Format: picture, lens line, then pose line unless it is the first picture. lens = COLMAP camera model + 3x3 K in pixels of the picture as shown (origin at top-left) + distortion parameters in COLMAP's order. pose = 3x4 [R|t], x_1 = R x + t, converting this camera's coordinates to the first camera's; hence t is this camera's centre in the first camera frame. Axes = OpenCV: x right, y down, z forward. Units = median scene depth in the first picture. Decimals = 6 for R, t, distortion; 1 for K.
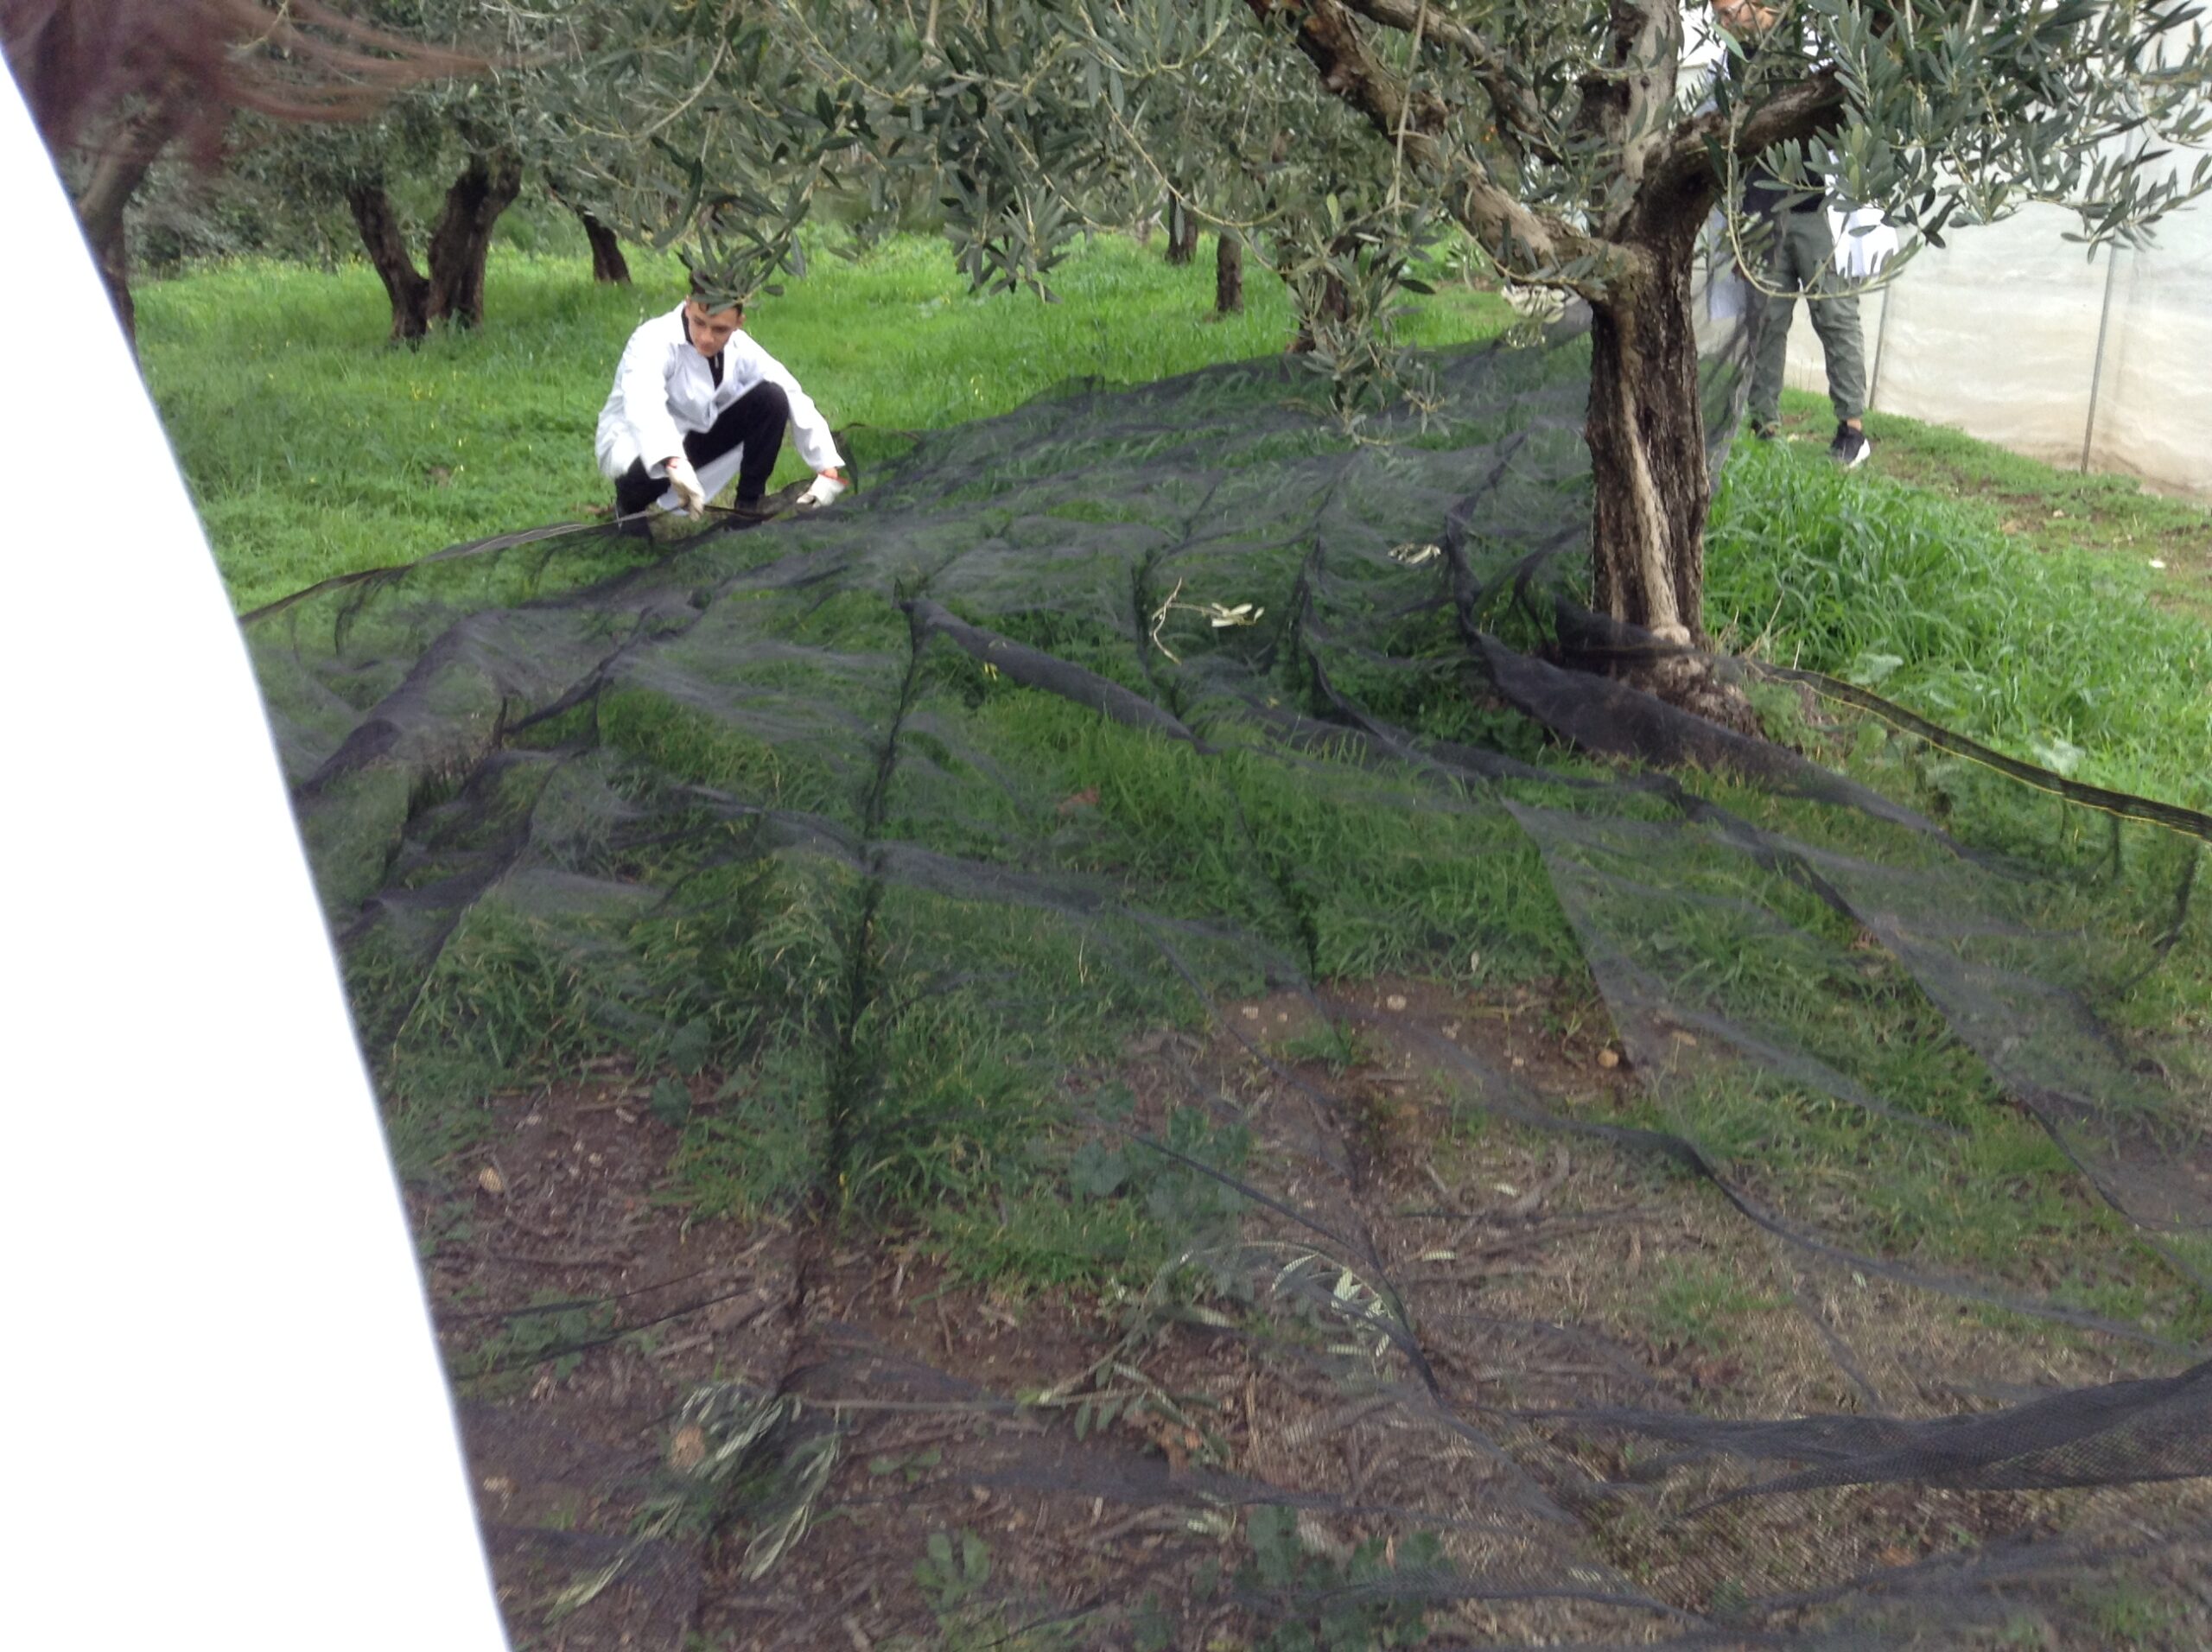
lens RADIAL K [[2073.1, 0, 1146.8], [0, 2073.1, 833.1], [0, 0, 1]] dist [0.171614, -0.376533]
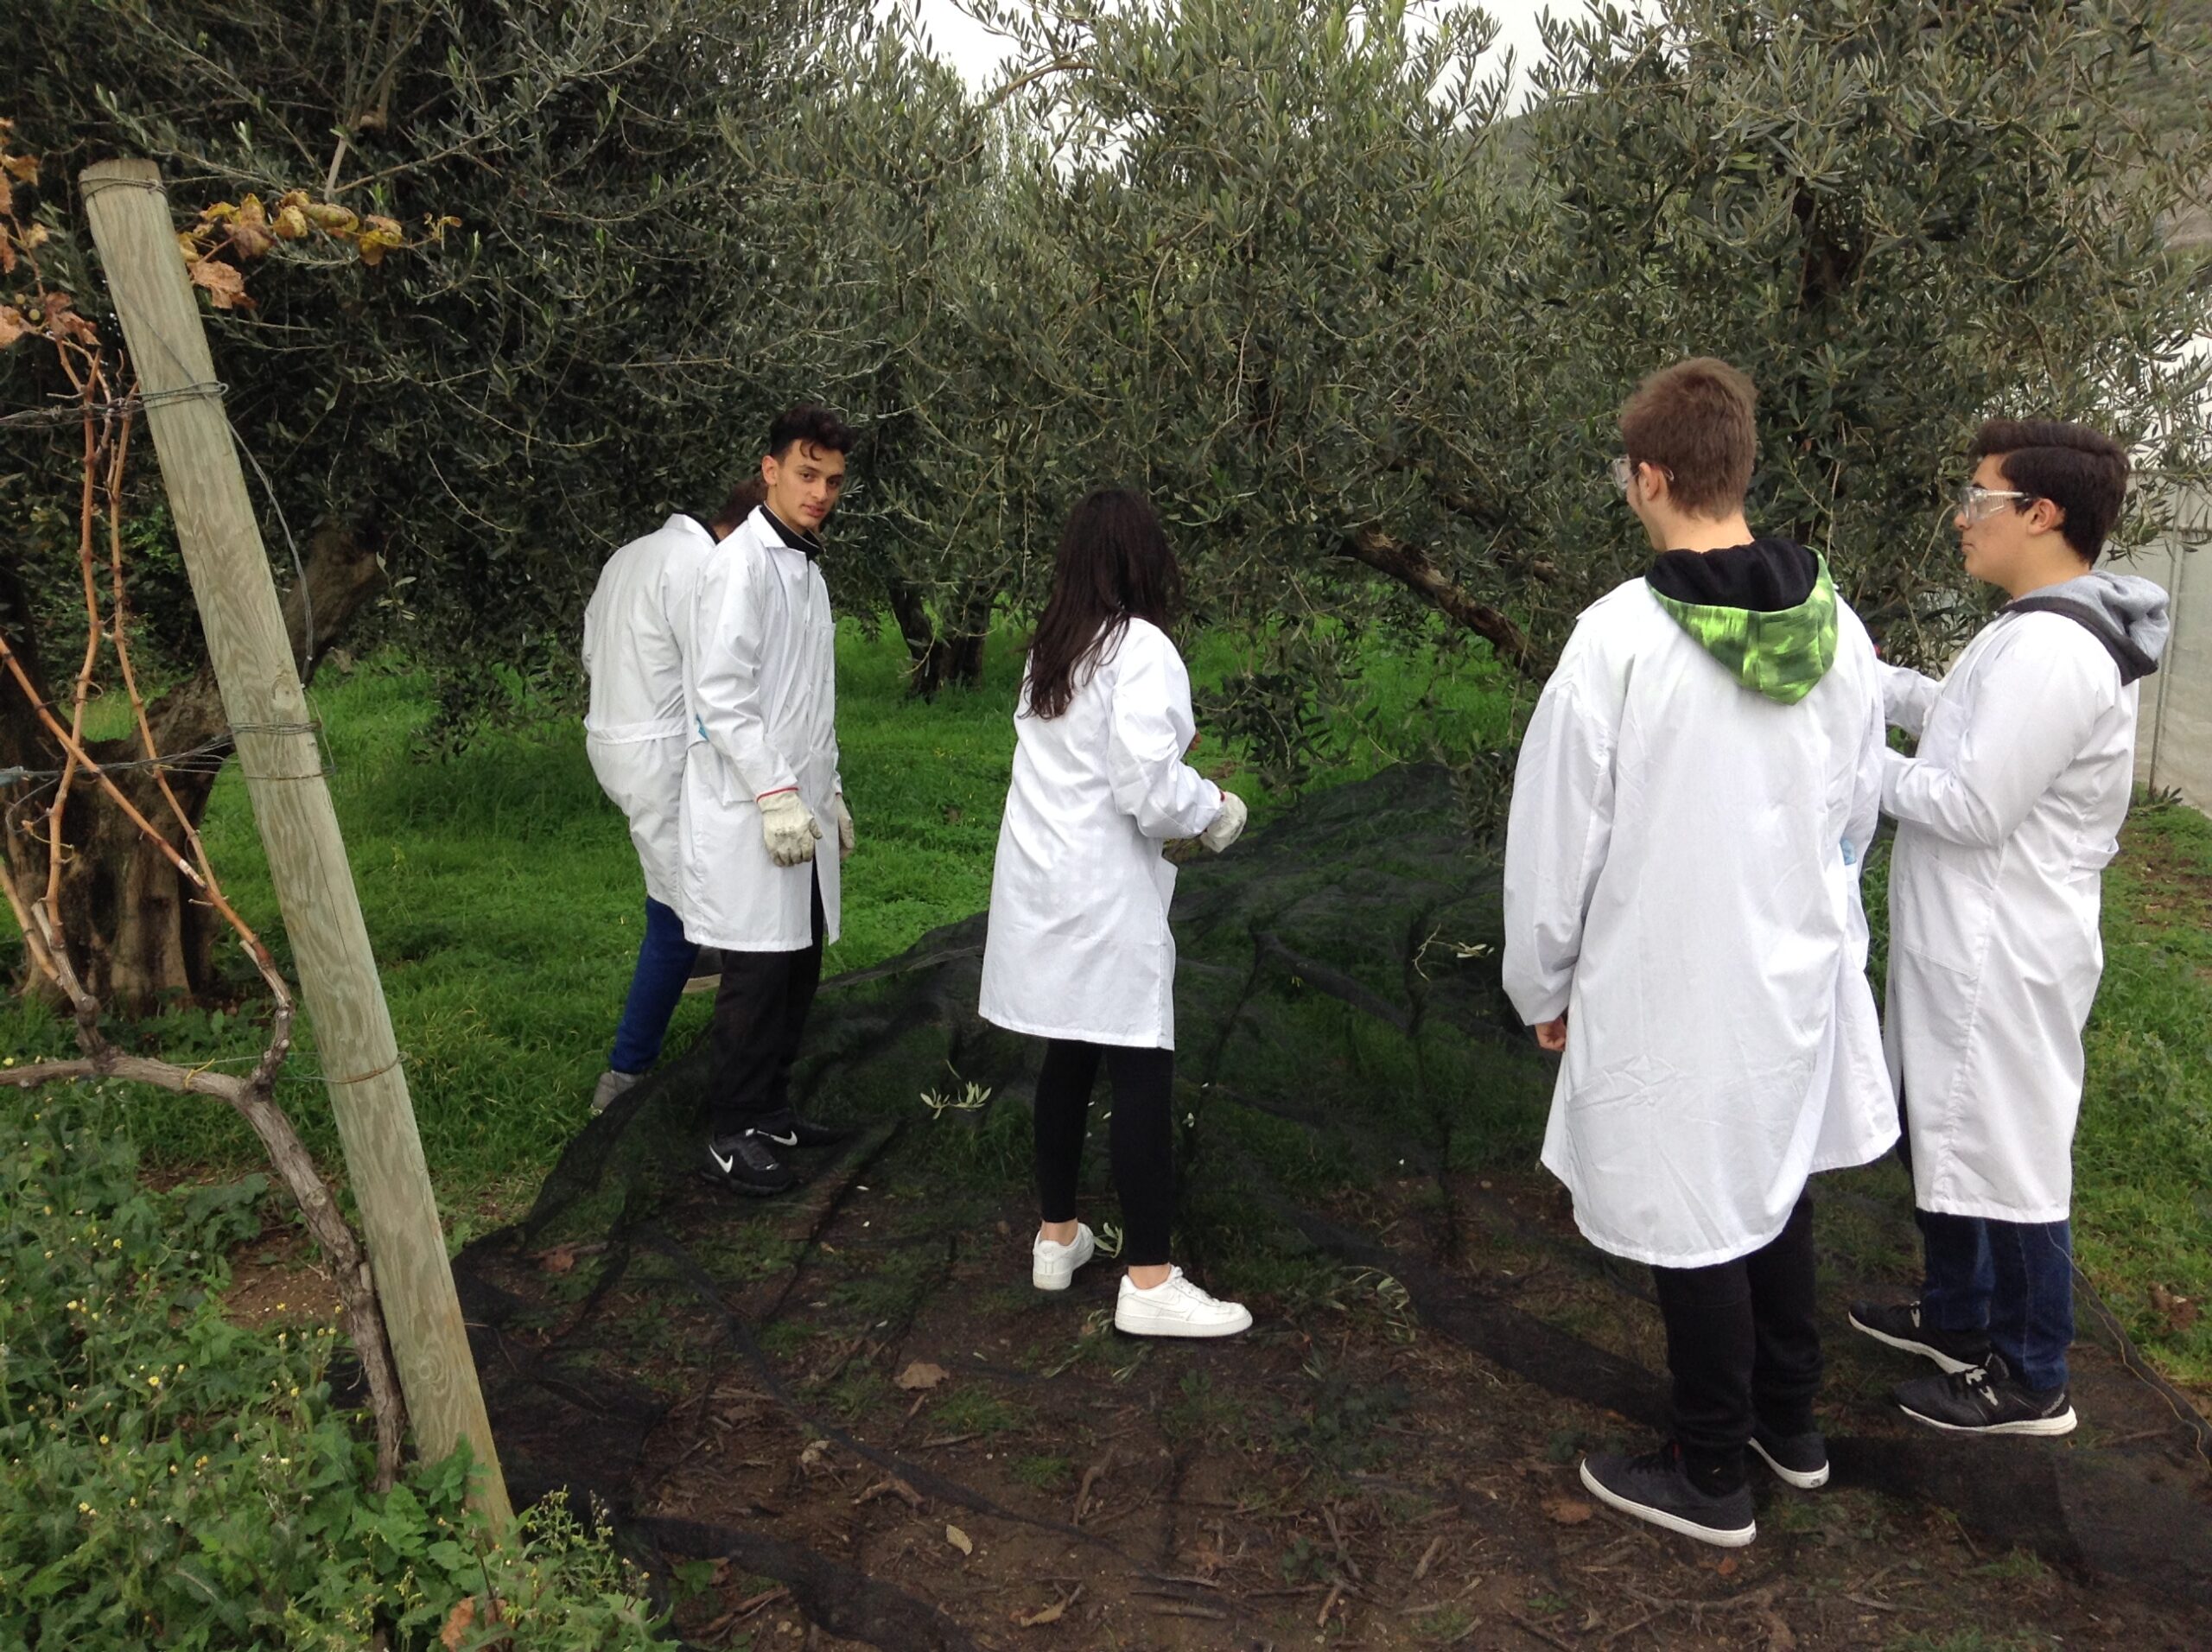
lens RADIAL K [[2082.0, 0, 1094.2], [0, 2082.0, 805.9], [0, 0, 1]] dist [0.185989, -0.367063]
pose [[0.973048, 0.031536, -0.228435, 0.201747], [-0.065696, 0.987464, -0.143520, 0.043056], [0.221046, 0.154659, 0.962922, -0.888686]]
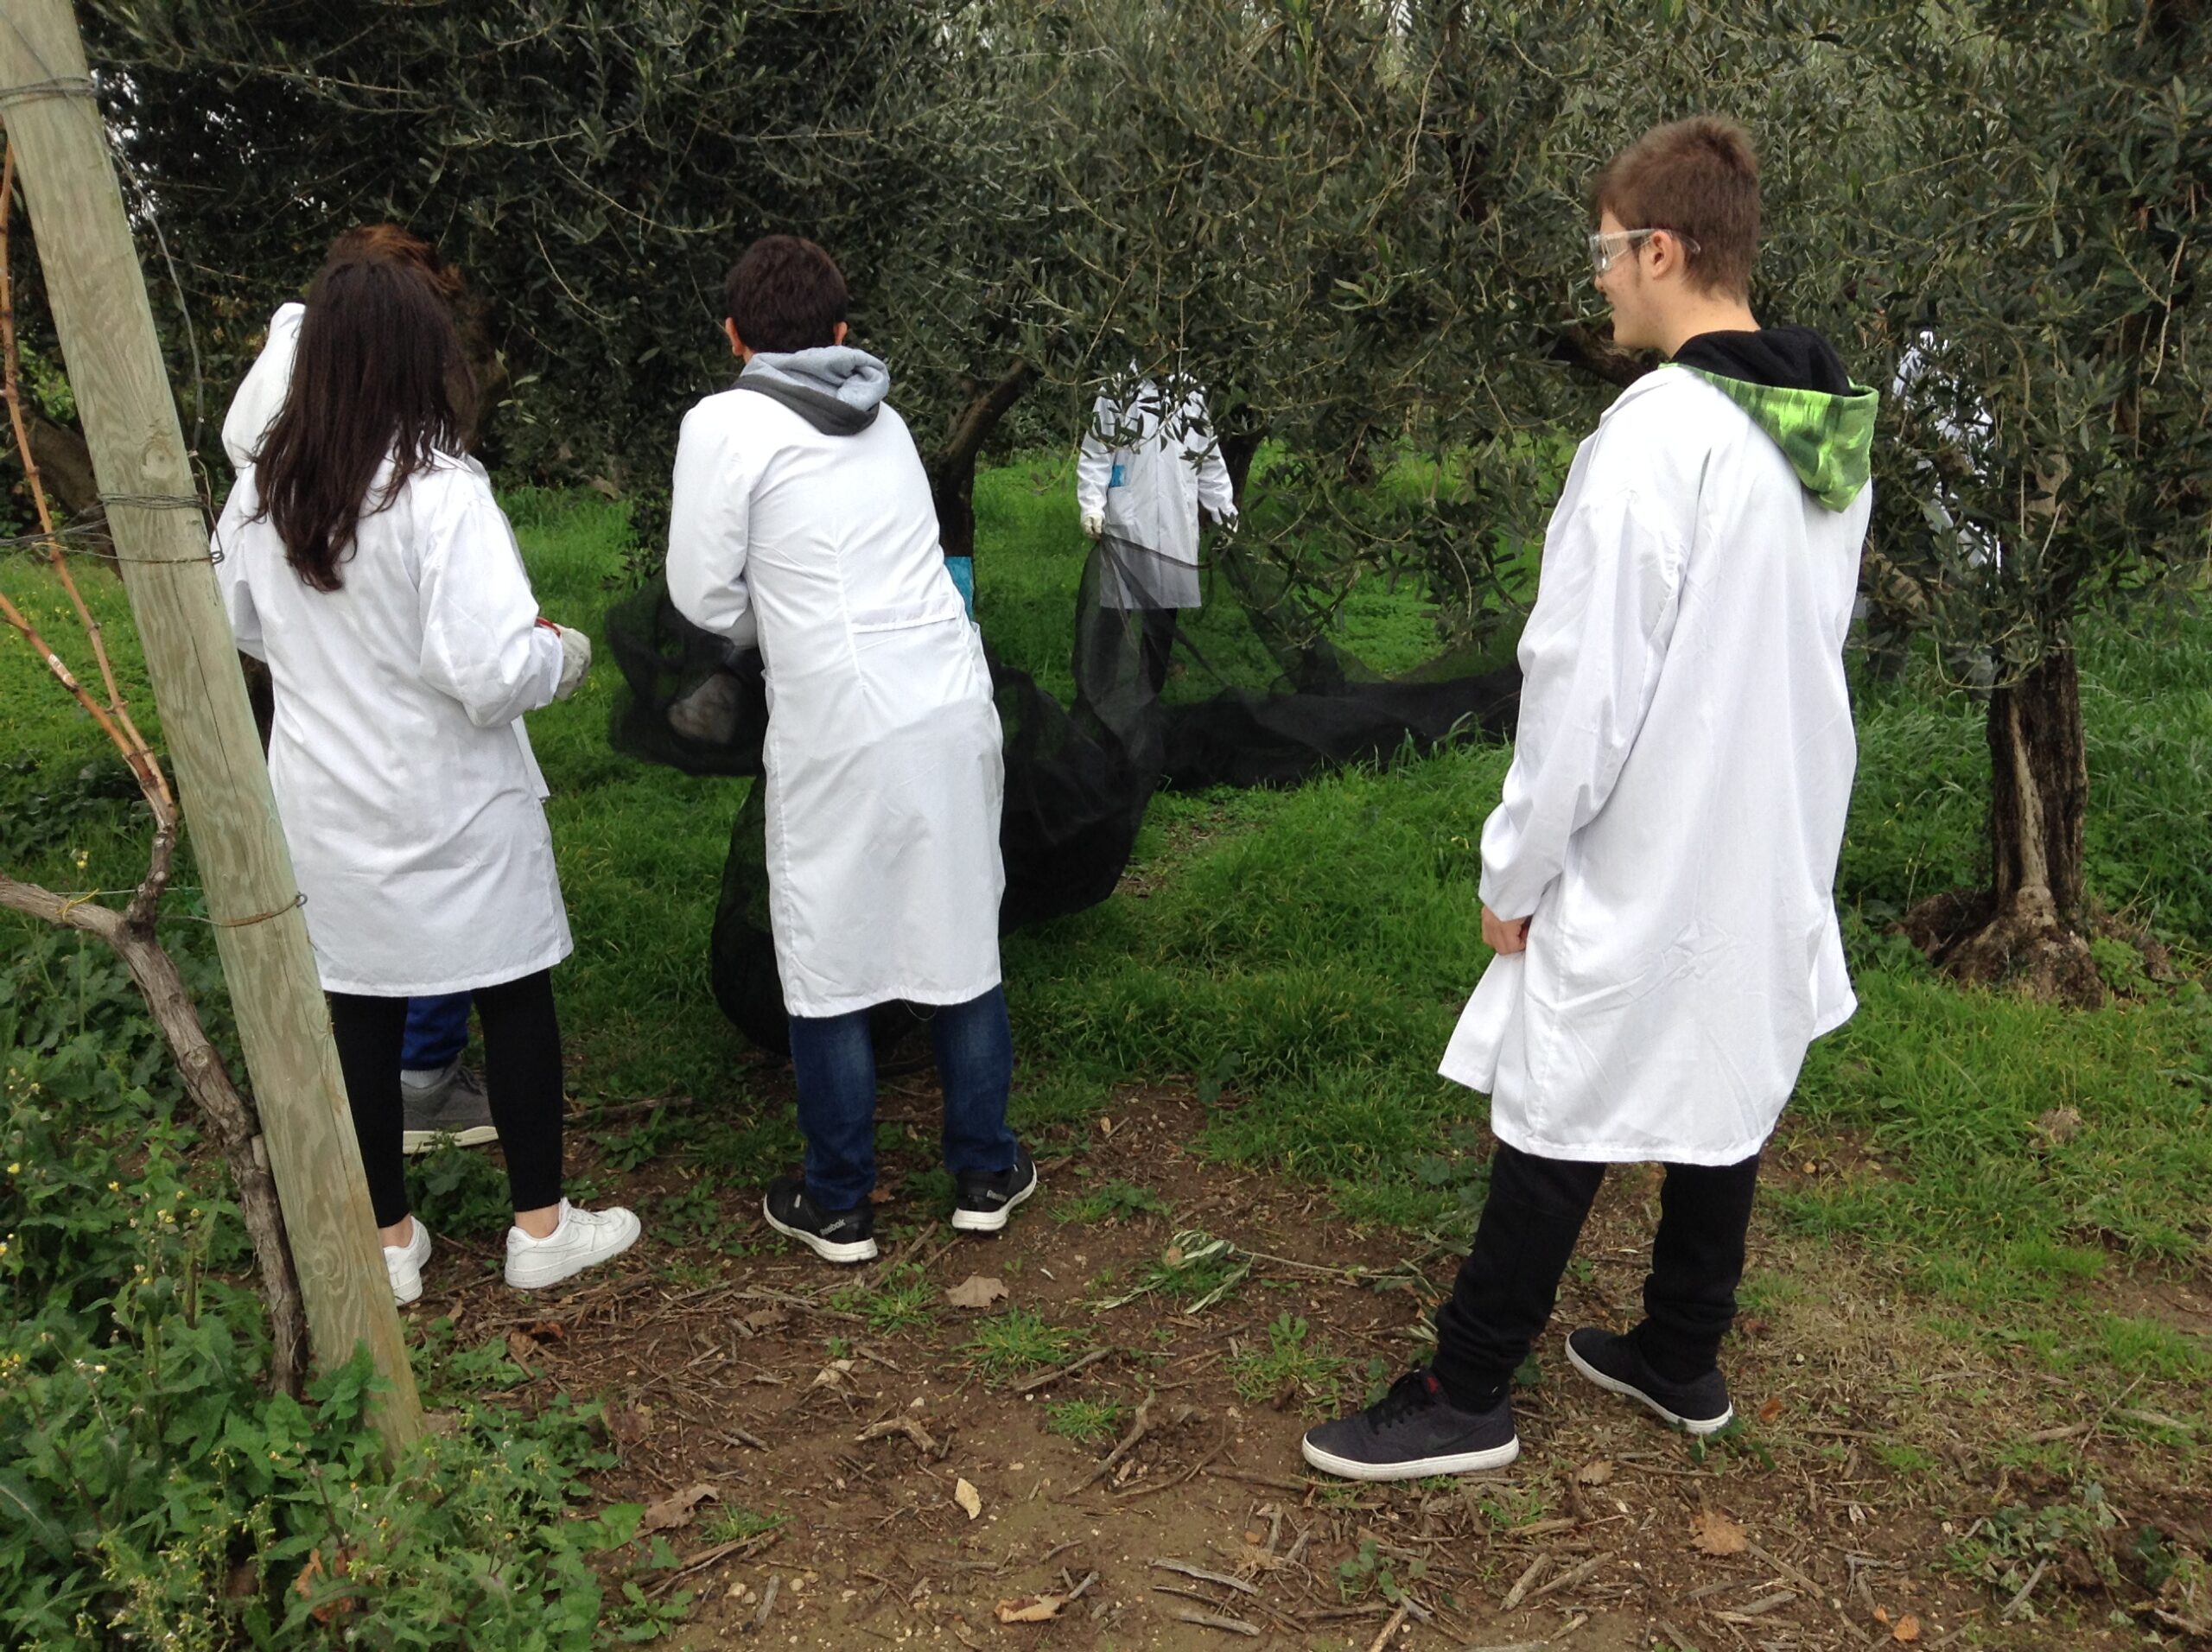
lens RADIAL K [[2068.2, 0, 1073.0], [0, 2068.2, 831.1], [0, 0, 1]] dist [0.175670, -0.382345]
pose [[0.925758, 0.096814, -0.365513, 0.256129], [-0.124228, 0.990880, -0.052184, 0.011627], [0.357128, 0.093717, 0.929342, -0.606808]]
